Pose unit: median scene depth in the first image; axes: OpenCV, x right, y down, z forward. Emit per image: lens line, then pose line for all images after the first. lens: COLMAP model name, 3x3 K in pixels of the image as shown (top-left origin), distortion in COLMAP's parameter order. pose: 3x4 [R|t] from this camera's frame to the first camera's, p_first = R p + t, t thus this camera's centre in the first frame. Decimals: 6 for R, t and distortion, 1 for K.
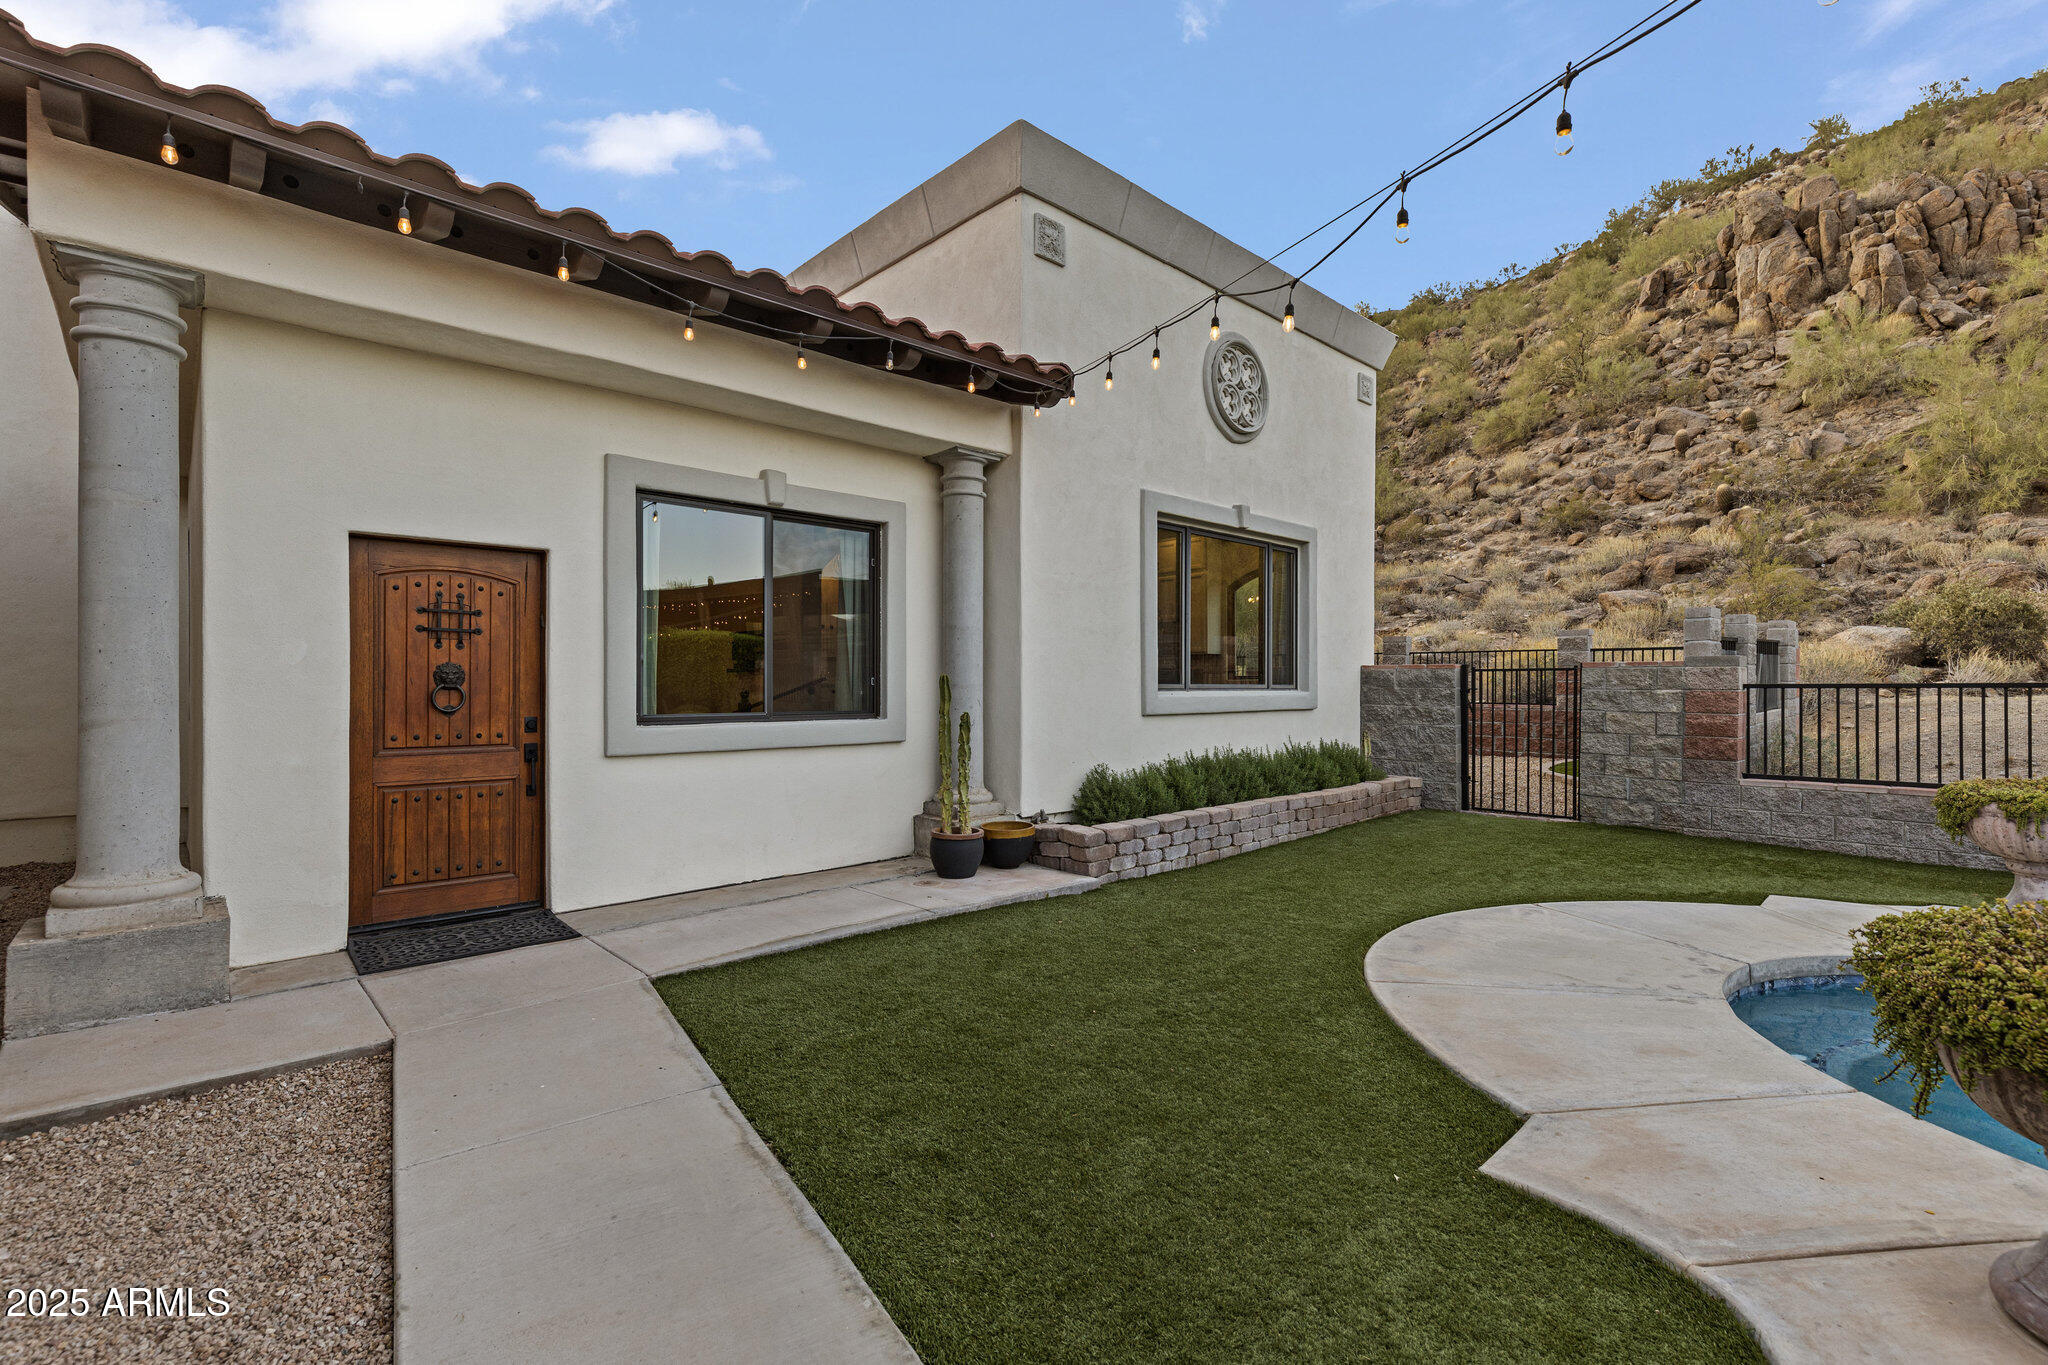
lens RADIAL K [[918.2, 0, 1036.7], [0, 918.2, 679.8], [0, 0, 1]] dist [0.006671, -0.000520]
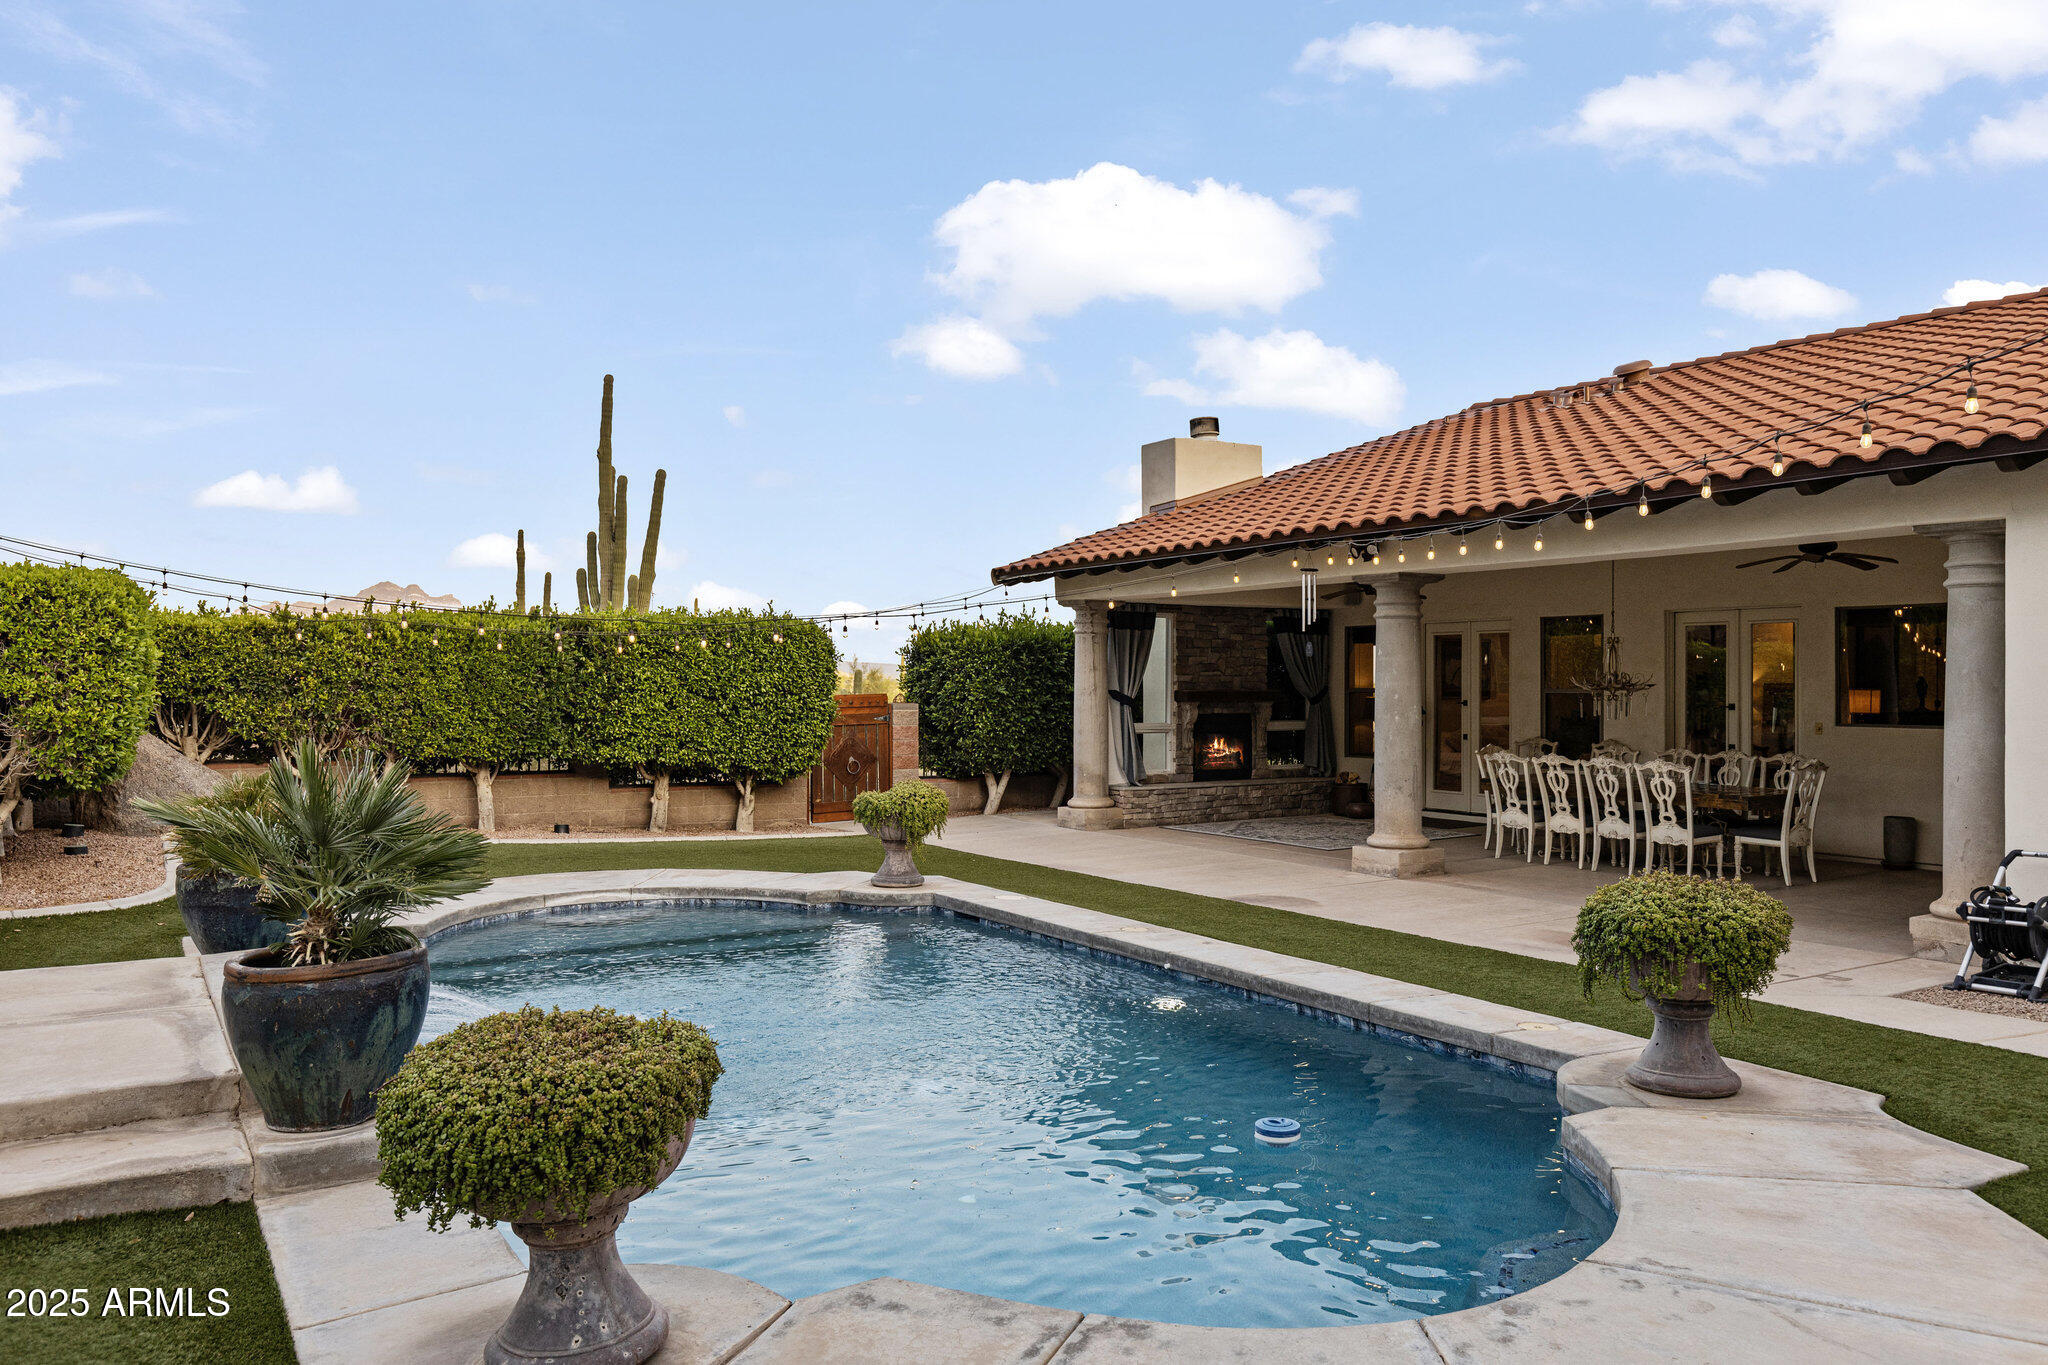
lens RADIAL K [[1492.3, 0, 1054.5], [0, 1492.3, 673.7], [0, 0, 1]] dist [0.006021, 0.001807]
pose [[-0.980529, 0.000079, 0.196373, 0.125752], [-0.002367, 0.999922, -0.012223, -0.009988], [-0.196359, -0.012450, -0.980453, 0.298003]]
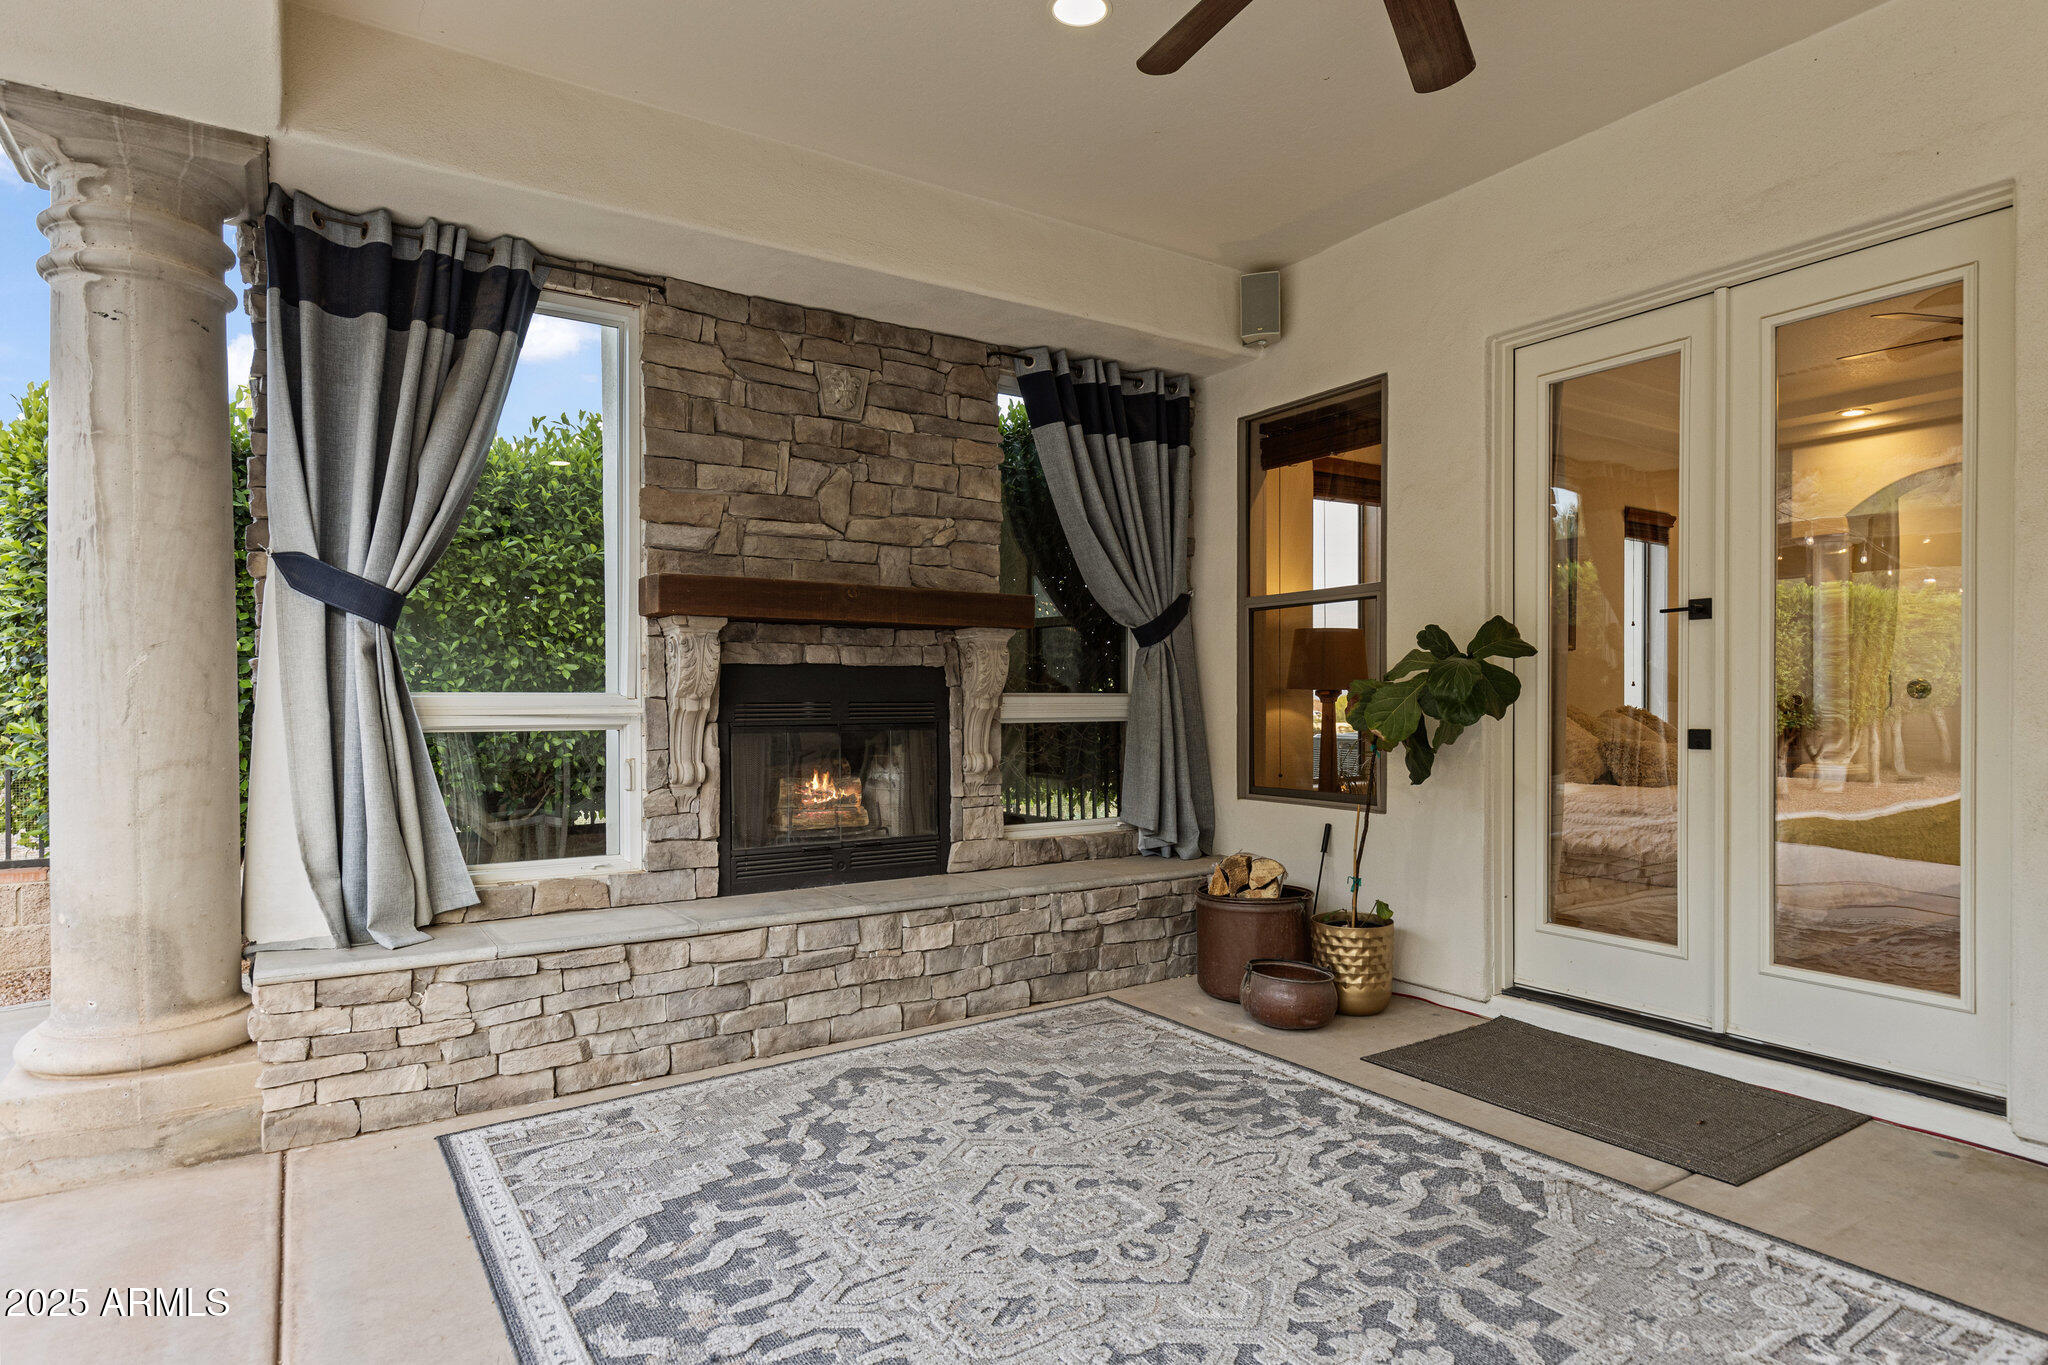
lens RADIAL K [[1130.3, 0, 1041.1], [0, 1130.3, 706.3], [0, 0, 1]] dist [0.006439, -0.002395]
pose [[-0.984365, 0.001408, 0.176137, 0.128781], [0.001643, 0.999998, 0.001189, 0.004778], [-0.176135, 0.001459, -0.984365, -0.217281]]
